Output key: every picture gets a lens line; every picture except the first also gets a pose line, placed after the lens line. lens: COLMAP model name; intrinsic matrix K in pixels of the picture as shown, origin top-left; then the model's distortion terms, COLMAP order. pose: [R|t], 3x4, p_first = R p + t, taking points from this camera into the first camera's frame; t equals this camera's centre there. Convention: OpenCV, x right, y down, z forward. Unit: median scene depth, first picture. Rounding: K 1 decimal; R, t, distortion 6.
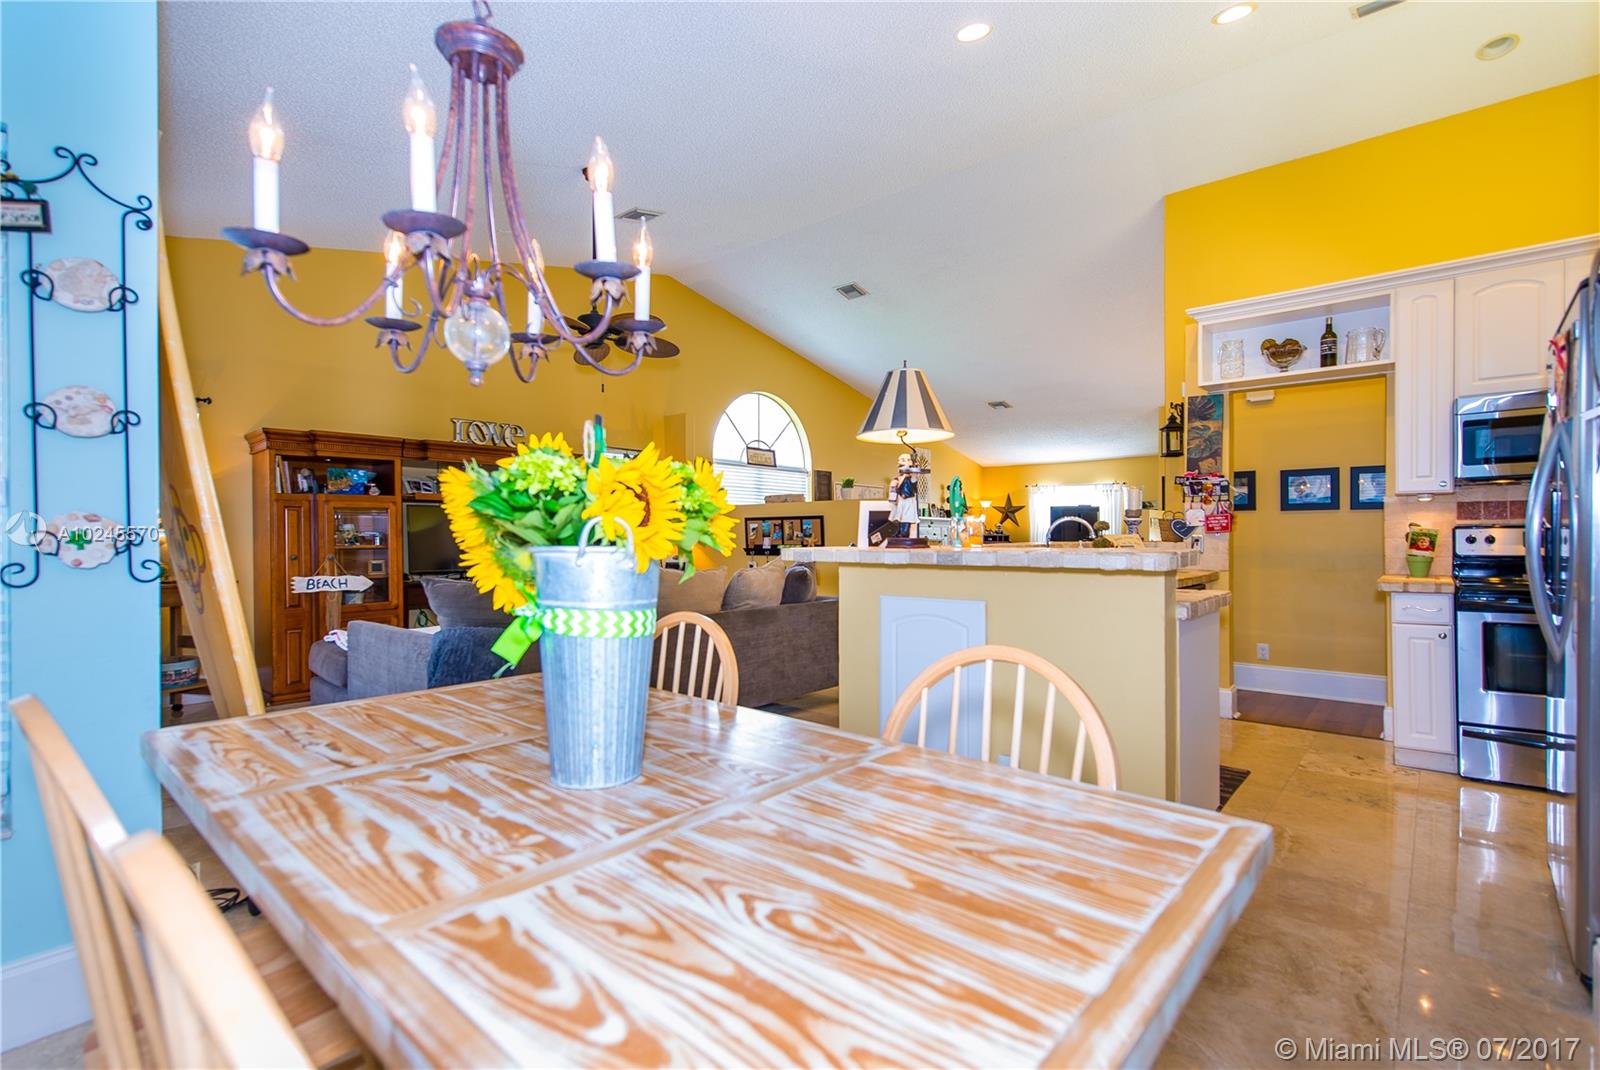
lens RADIAL K [[737.5, 0, 795.6], [0, 737.5, 544.5], [0, 0, 1]] dist [-0.002254, -0.000060]
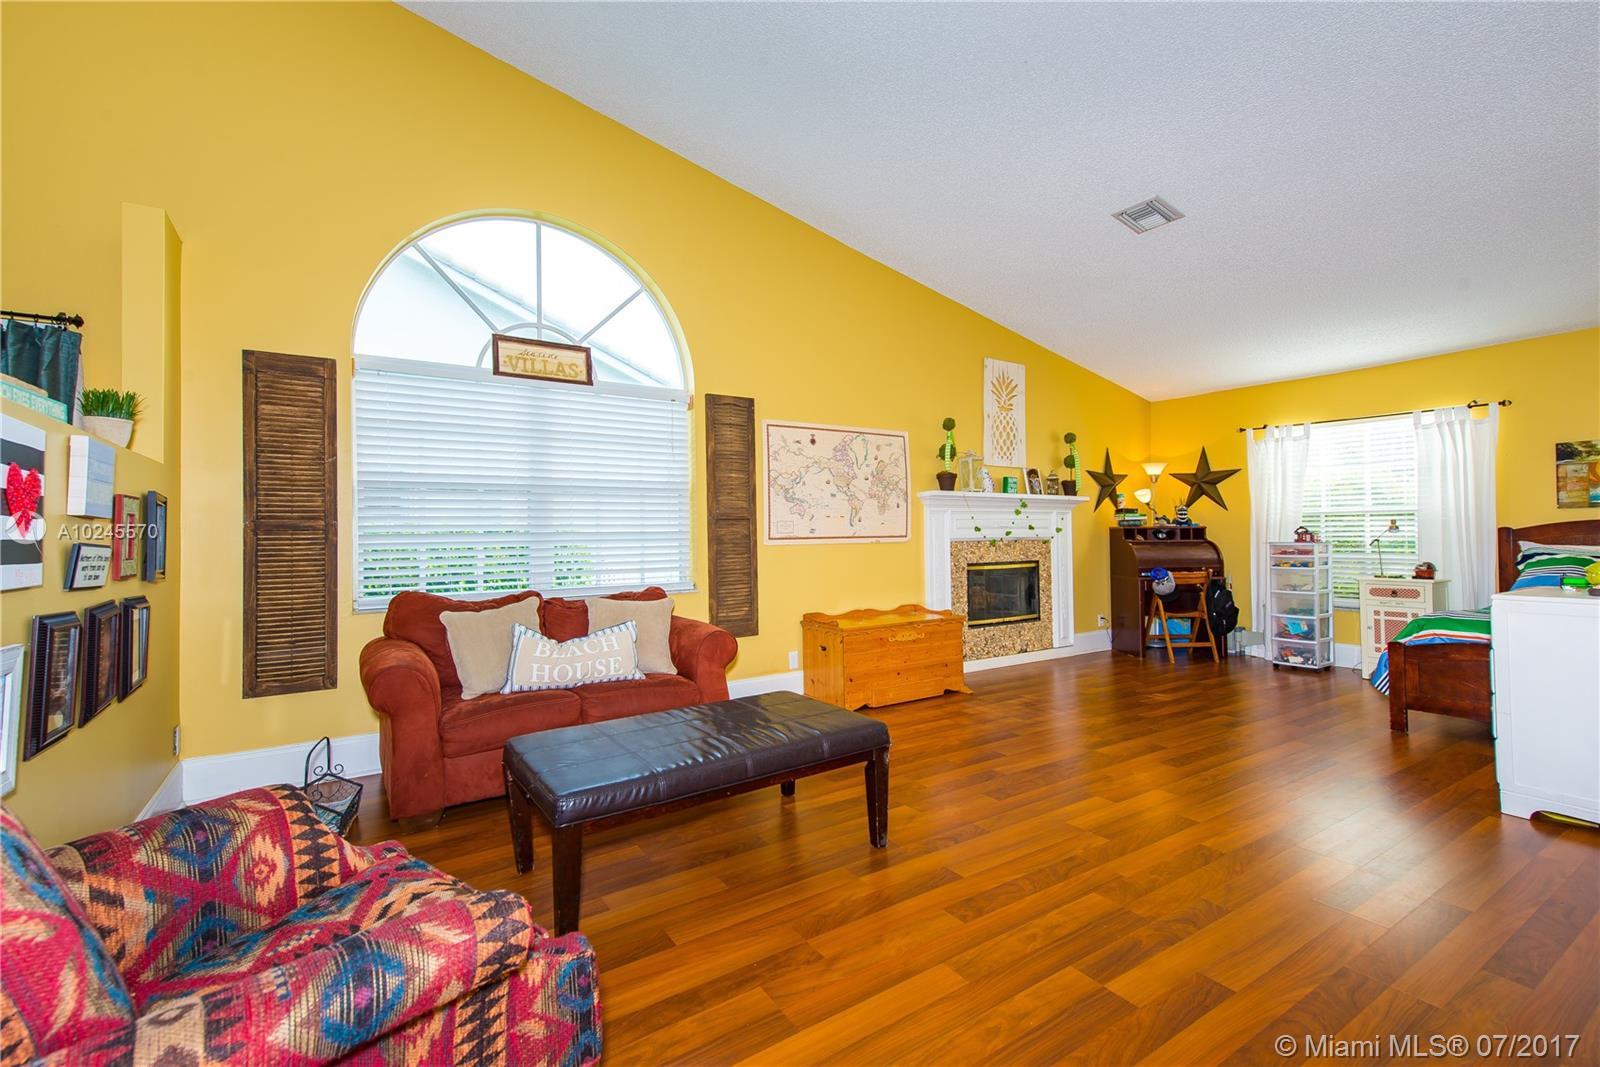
lens RADIAL K [[714.5, 0, 796.1], [0, 714.5, 526.5], [0, 0, 1]] dist [0.002609, 0.000082]
pose [[0.961923, -0.018749, -0.272677, 0.167481], [0.012423, 0.999613, -0.024907, -0.004631], [0.273038, 0.020571, 0.961783, 0.489815]]
